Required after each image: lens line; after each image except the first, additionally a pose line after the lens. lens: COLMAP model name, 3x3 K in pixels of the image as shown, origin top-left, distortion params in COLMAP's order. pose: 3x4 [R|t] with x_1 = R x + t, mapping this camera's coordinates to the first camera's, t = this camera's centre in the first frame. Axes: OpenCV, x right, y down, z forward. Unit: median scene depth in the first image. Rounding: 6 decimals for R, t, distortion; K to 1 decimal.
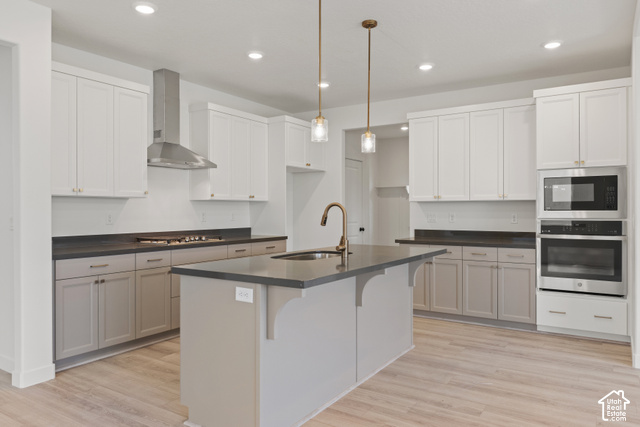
lens RADIAL K [[462.9, 0, 320.0], [0, 462.9, 213.5], [0, 0, 1]] dist [0.003485, 0.001540]
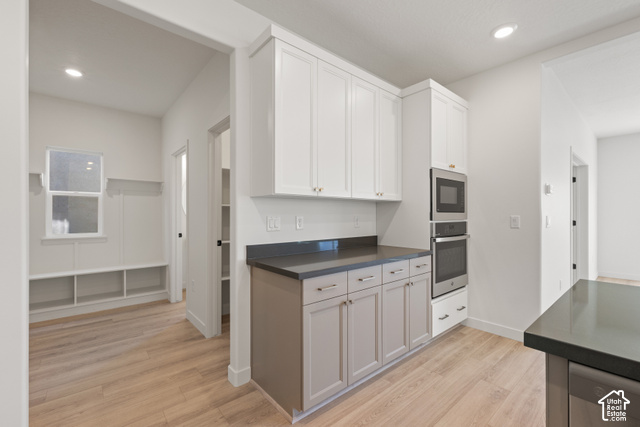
lens RADIAL K [[281.3, 0, 320.0], [0, 281.3, 213.5], [0, 0, 1]] dist [0.000399, -0.000016]
pose [[0.277839, 0.005241, 0.960613, -0.124839], [0.007606, 0.999942, -0.007656, -0.001535], [-0.960598, 0.009434, 0.277783, 1.076391]]
